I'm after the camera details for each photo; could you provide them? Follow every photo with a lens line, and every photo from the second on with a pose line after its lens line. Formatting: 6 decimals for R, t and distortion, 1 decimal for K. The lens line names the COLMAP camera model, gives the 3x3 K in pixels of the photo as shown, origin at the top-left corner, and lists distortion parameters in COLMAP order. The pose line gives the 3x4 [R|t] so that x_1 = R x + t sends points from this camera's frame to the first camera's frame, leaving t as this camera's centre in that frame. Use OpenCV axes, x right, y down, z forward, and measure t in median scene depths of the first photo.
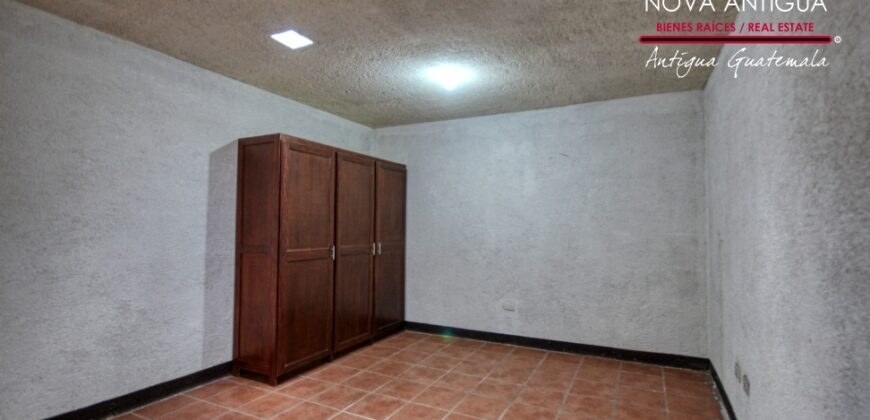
lens RADIAL K [[405.7, 0, 435.0], [0, 405.7, 210.0], [0, 0, 1]] dist [0.015665, -0.016261]
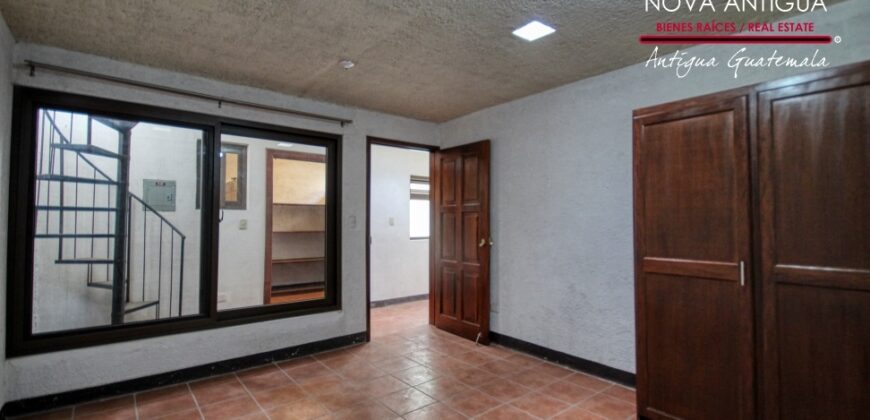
lens RADIAL K [[383.3, 0, 435.0], [0, 383.3, 210.0], [0, 0, 1]] dist [-0.001553, -0.000020]
pose [[-0.400920, -0.037213, -0.915357, 0.512971], [0.034410, 0.997858, -0.055638, 0.041466], [0.915467, -0.053803, -0.398781, 1.038285]]
